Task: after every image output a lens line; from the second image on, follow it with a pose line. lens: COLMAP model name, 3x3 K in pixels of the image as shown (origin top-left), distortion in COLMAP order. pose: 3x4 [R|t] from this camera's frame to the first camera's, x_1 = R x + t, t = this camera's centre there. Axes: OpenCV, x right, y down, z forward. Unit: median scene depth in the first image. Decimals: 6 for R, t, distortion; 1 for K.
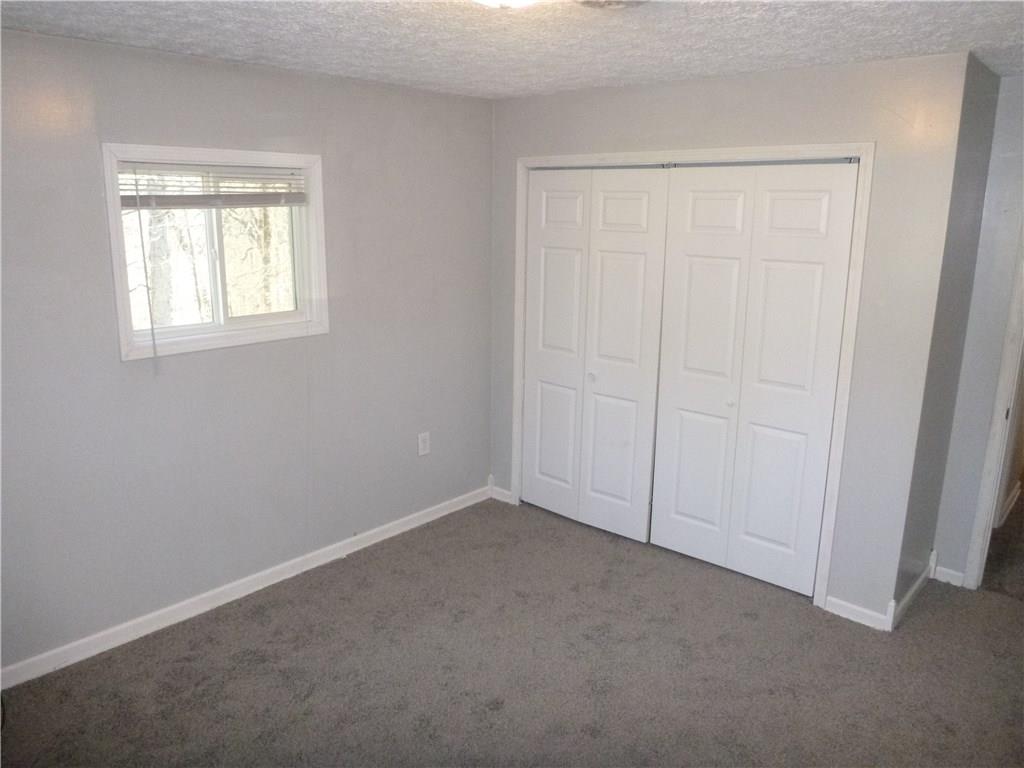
lens RADIAL K [[765.7, 0, 512.0], [0, 765.7, 384.0], [0, 0, 1]] dist [0.003646, 0.000827]
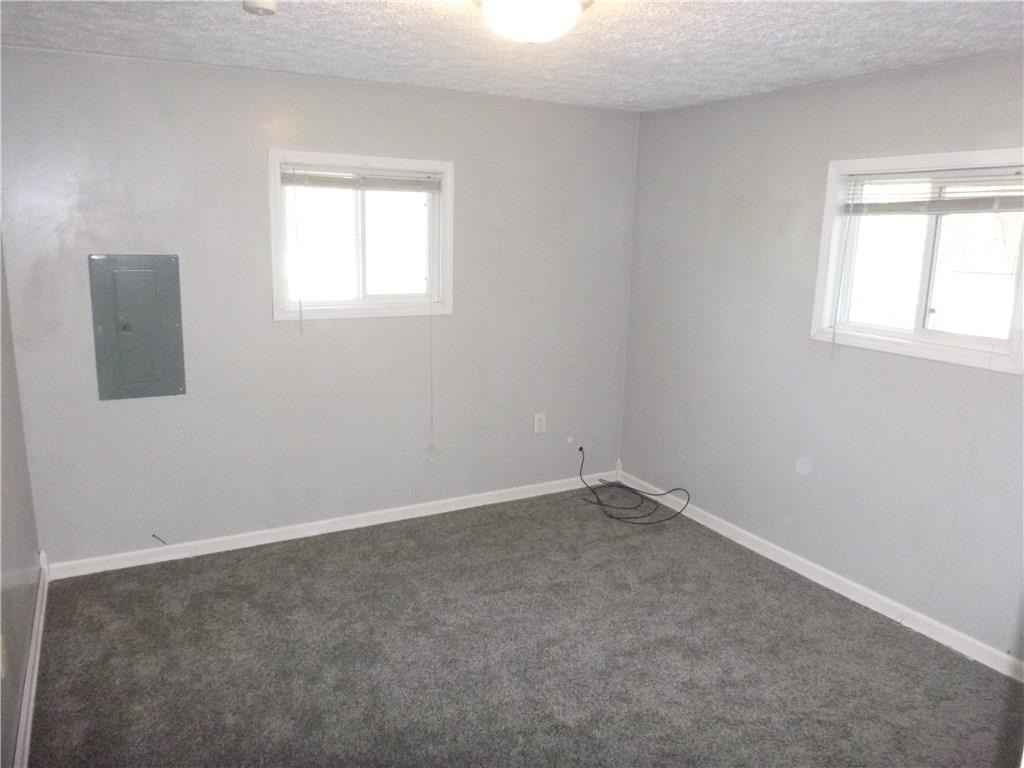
lens RADIAL K [[738.3, 0, 512.0], [0, 738.3, 384.0], [0, 0, 1]] dist [-0.044501, -0.001827]
pose [[-0.320607, 0.183263, -0.929315, 0.716973], [-0.237235, 0.934300, 0.266090, -0.154692], [0.917023, 0.305776, -0.256066, 0.856885]]
